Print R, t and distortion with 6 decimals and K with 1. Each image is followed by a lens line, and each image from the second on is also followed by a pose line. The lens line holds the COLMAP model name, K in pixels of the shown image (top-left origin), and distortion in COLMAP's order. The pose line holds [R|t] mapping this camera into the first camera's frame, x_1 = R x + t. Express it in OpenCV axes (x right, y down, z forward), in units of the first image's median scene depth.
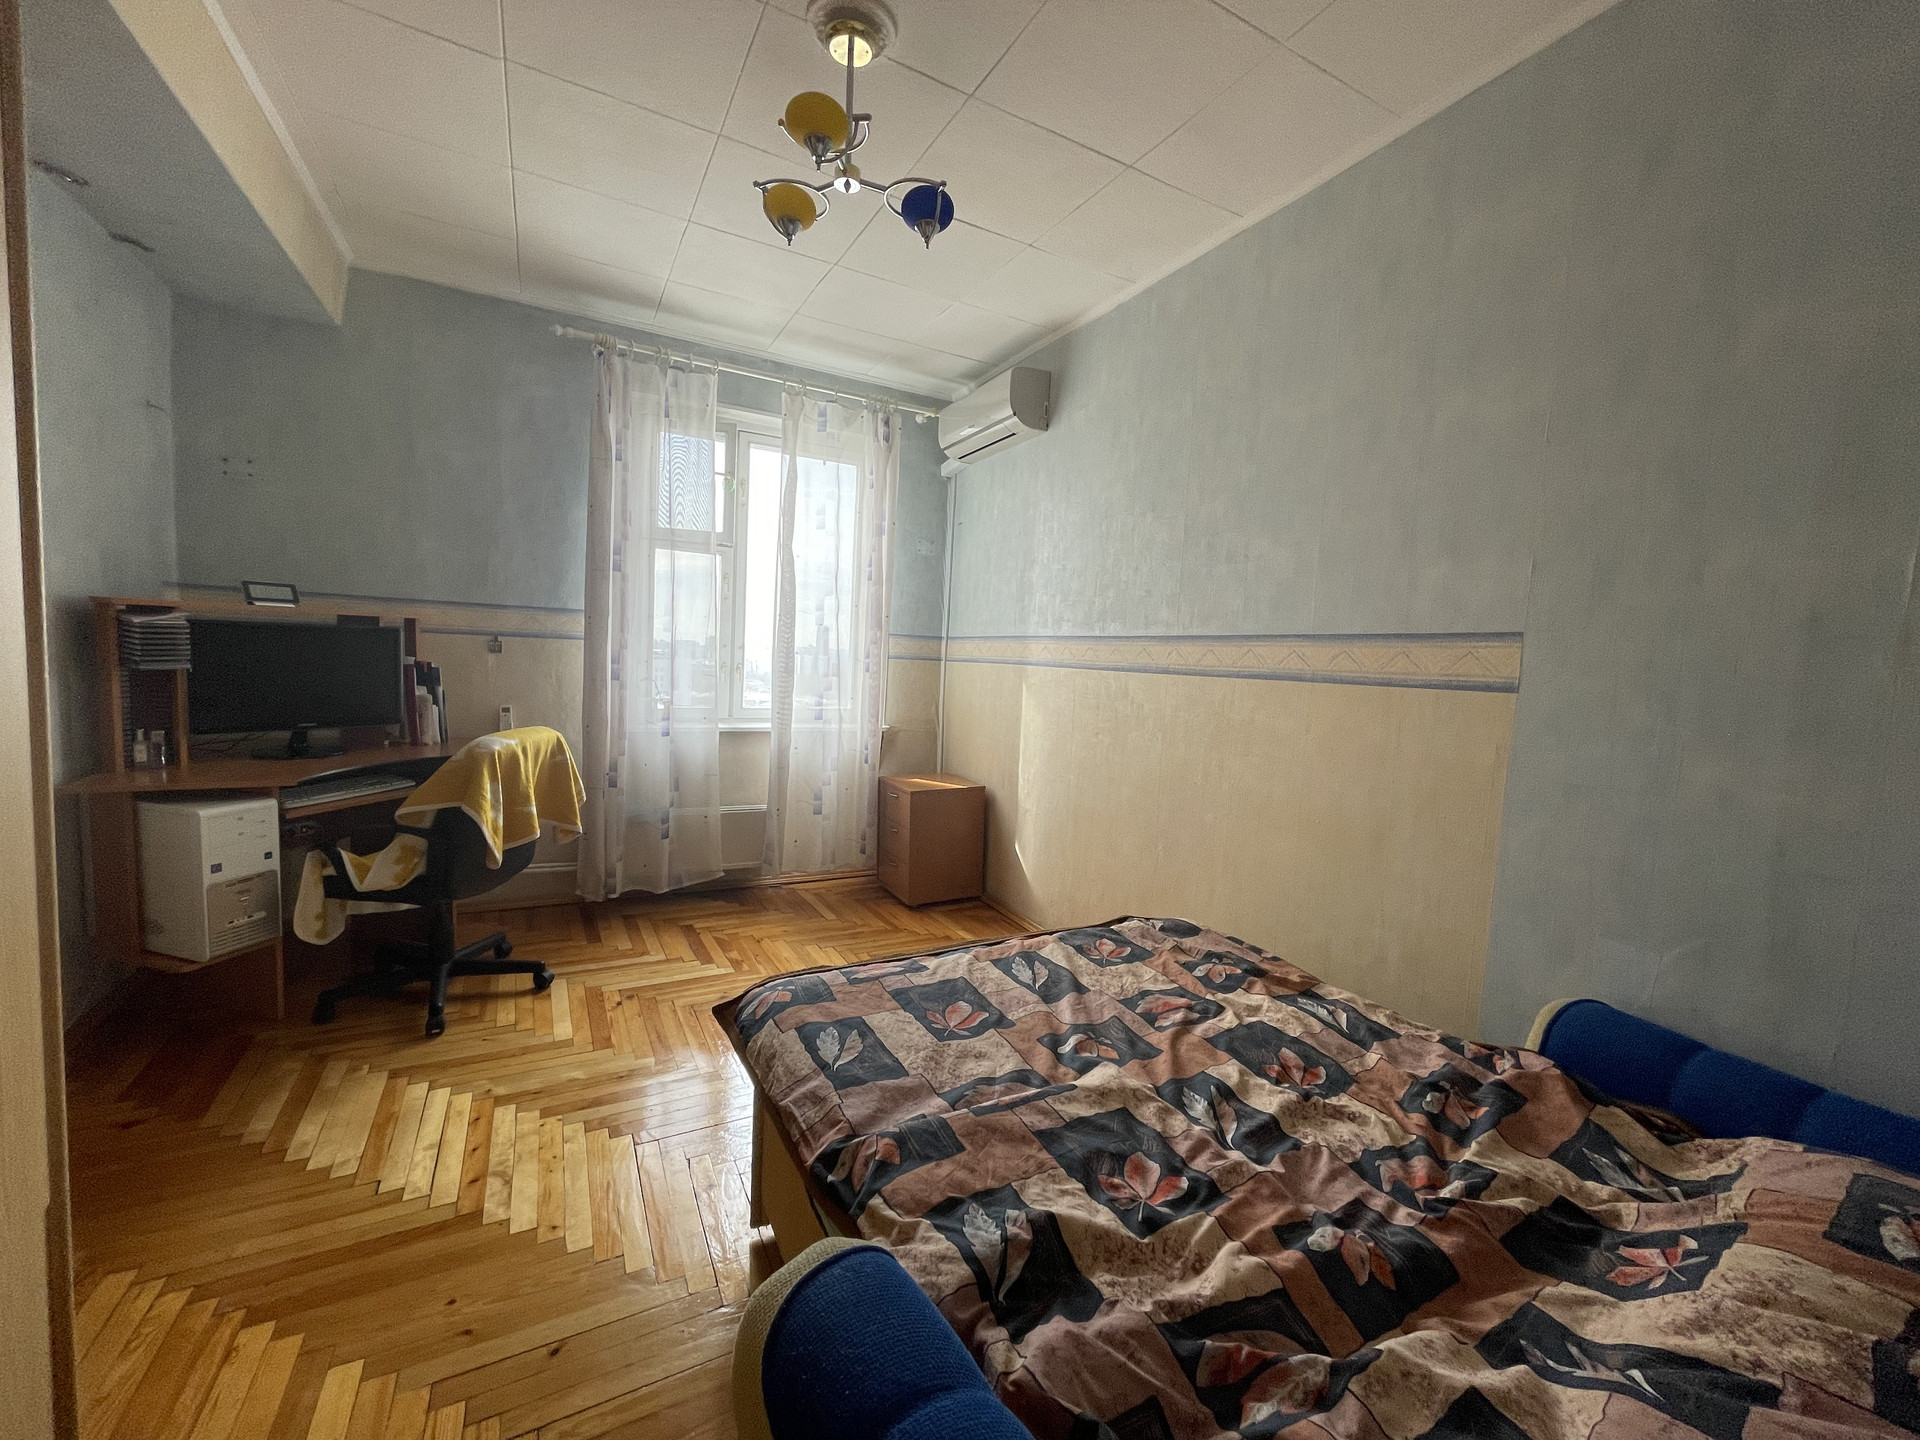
lens RADIAL K [[772.1, 0, 956.6], [0, 772.1, 720.2], [0, 0, 1]] dist [-0.000786, 0.000275]
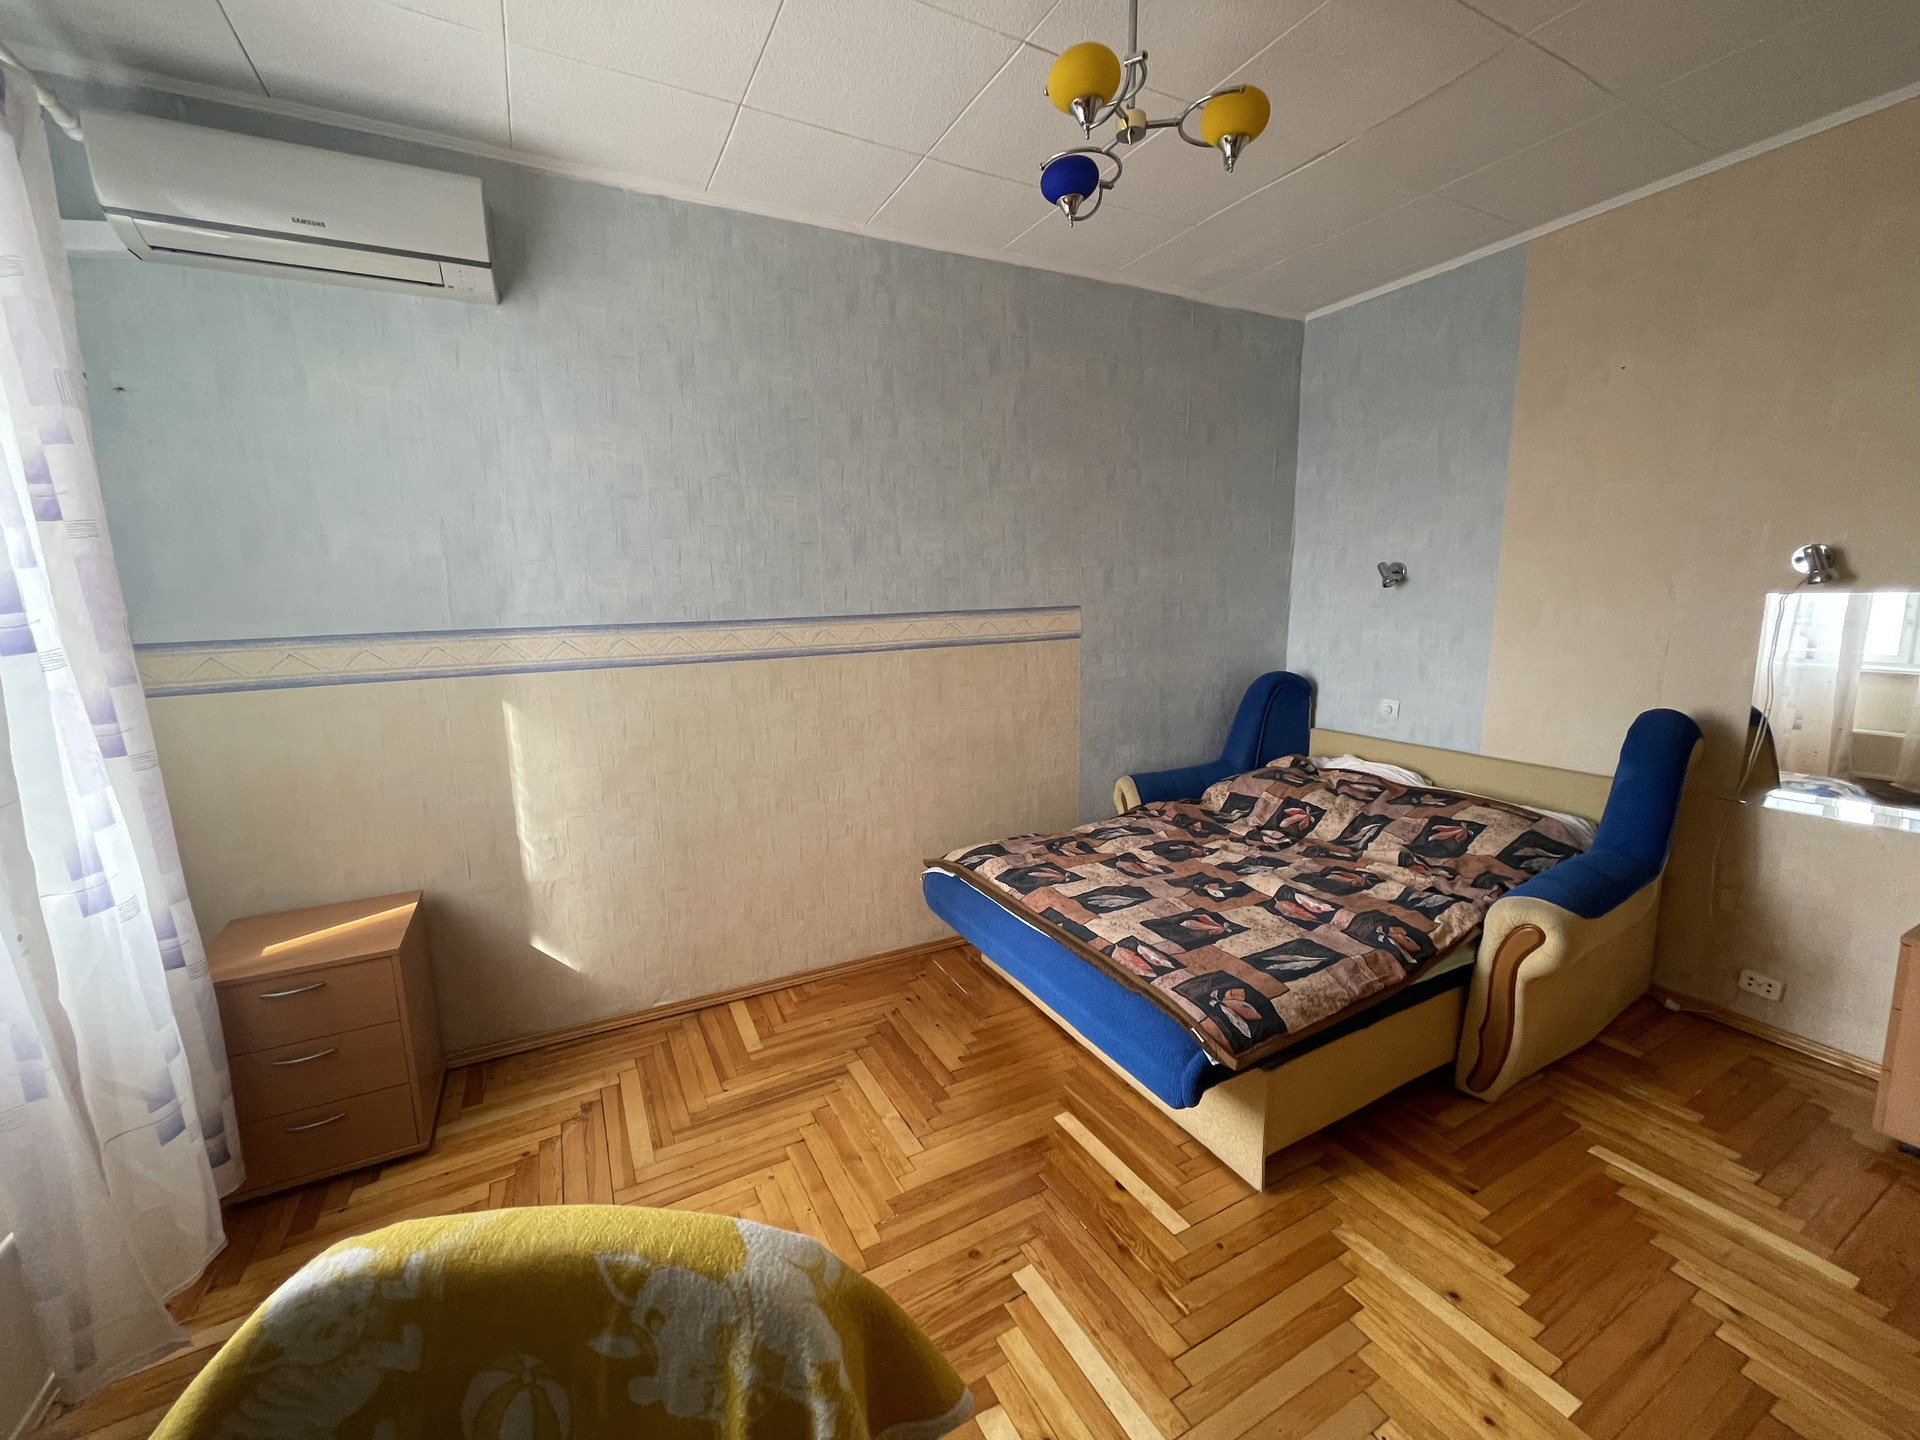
lens RADIAL K [[772.1, 0, 957.1], [0, 772.1, 724.3], [0, 0, 1]] dist [-0.000786, 0.000275]
pose [[-0.005454, -0.208391, 0.978030, -1.046538], [0.110516, 0.971928, 0.207707, -0.232427], [-0.993859, 0.109221, 0.017730, 1.172941]]
